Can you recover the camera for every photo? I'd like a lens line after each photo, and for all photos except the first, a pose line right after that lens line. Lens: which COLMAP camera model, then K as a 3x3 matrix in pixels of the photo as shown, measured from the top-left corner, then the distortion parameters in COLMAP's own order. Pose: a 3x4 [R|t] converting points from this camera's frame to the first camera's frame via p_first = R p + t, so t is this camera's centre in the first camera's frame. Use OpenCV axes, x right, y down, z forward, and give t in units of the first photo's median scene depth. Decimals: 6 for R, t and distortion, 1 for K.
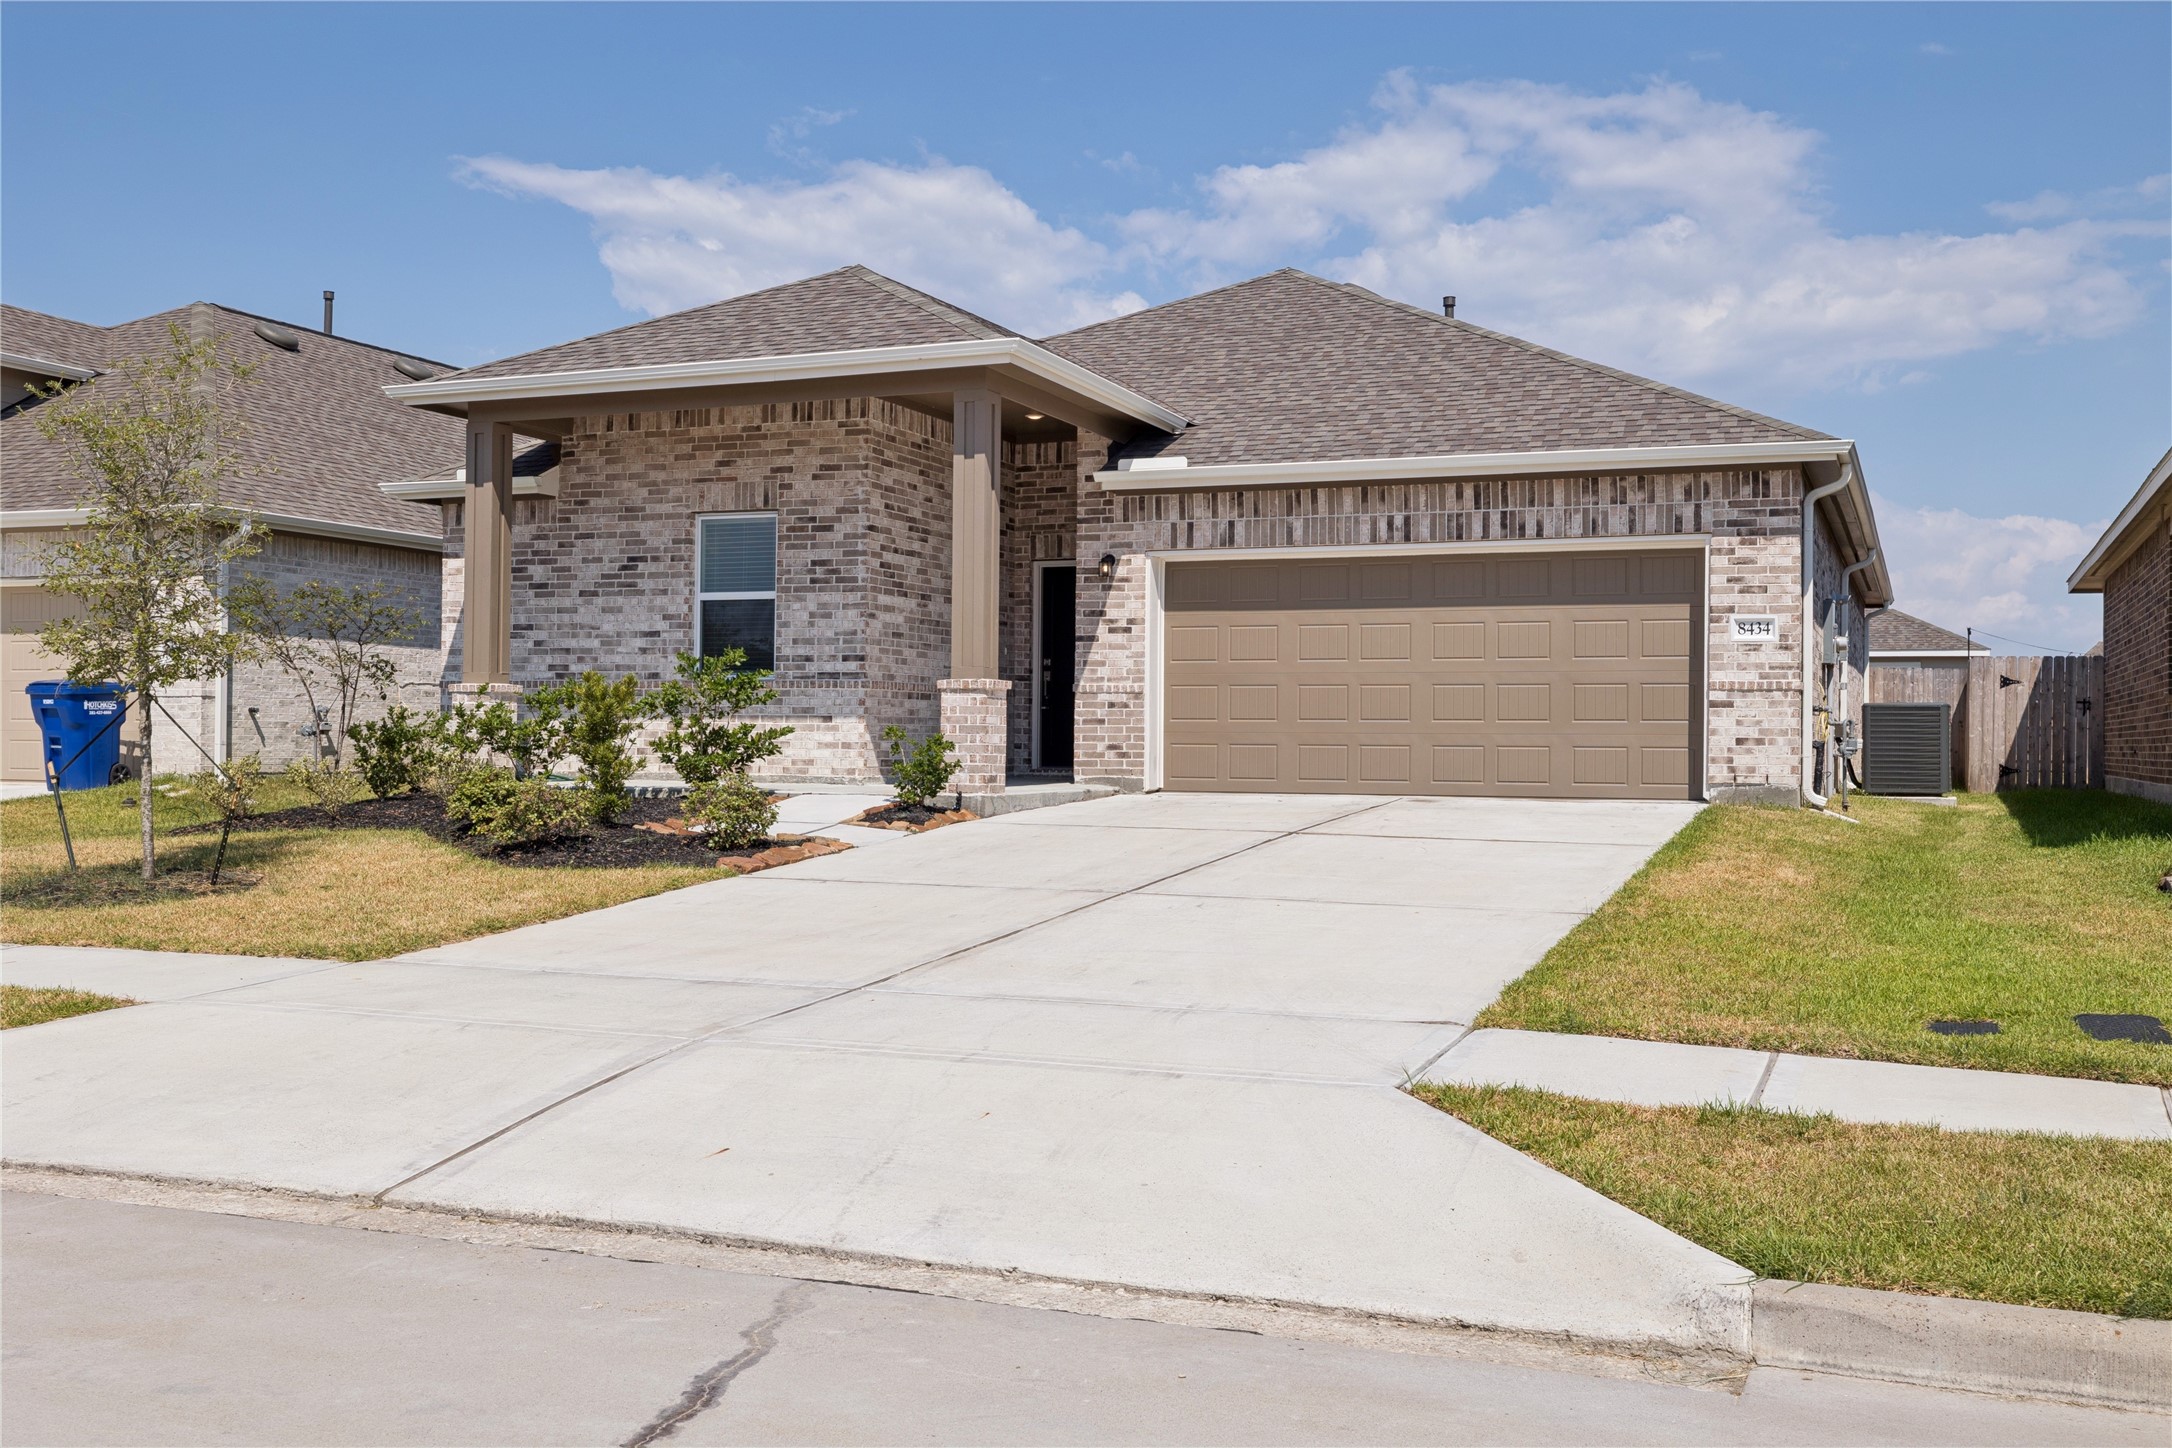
lens RADIAL K [[2102.5, 0, 1086.0], [0, 2102.5, 724.0], [0, 0, 1]] dist [-0.001249, 0.001326]
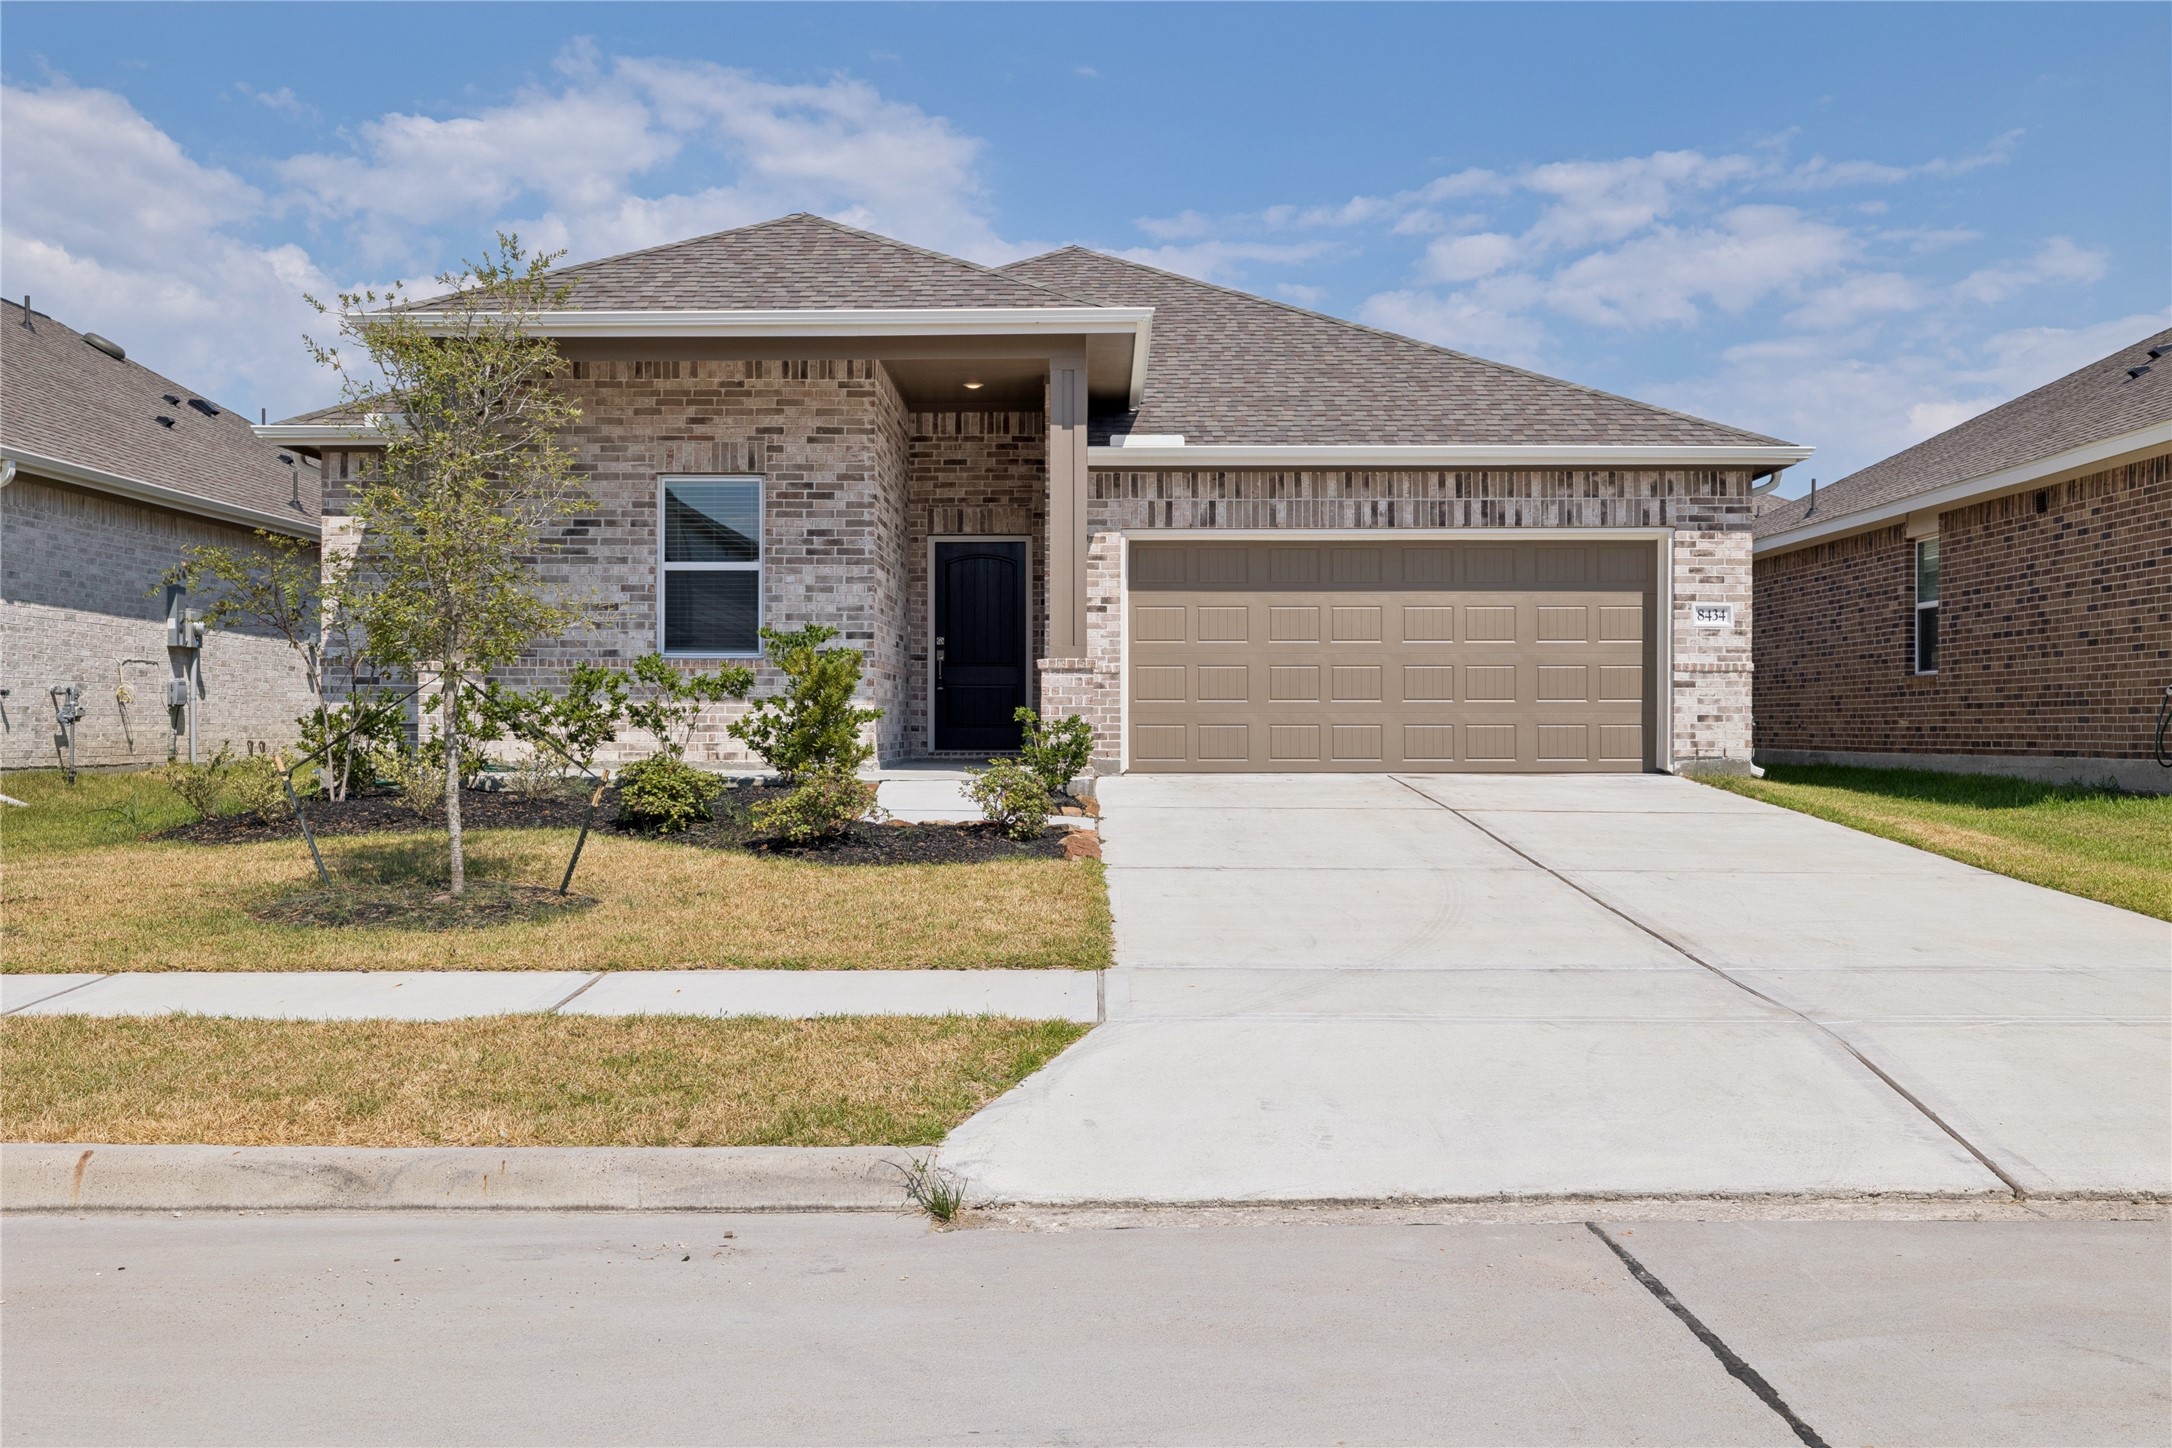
lens RADIAL K [[2102.5, 0, 1086.0], [0, 2102.5, 724.0], [0, 0, 1]] dist [-0.001249, 0.001326]
pose [[0.931289, -0.007421, 0.364207, -0.355489], [0.003813, 0.999936, 0.010624, -0.001471], [-0.364263, -0.008506, 0.931257, 0.090333]]
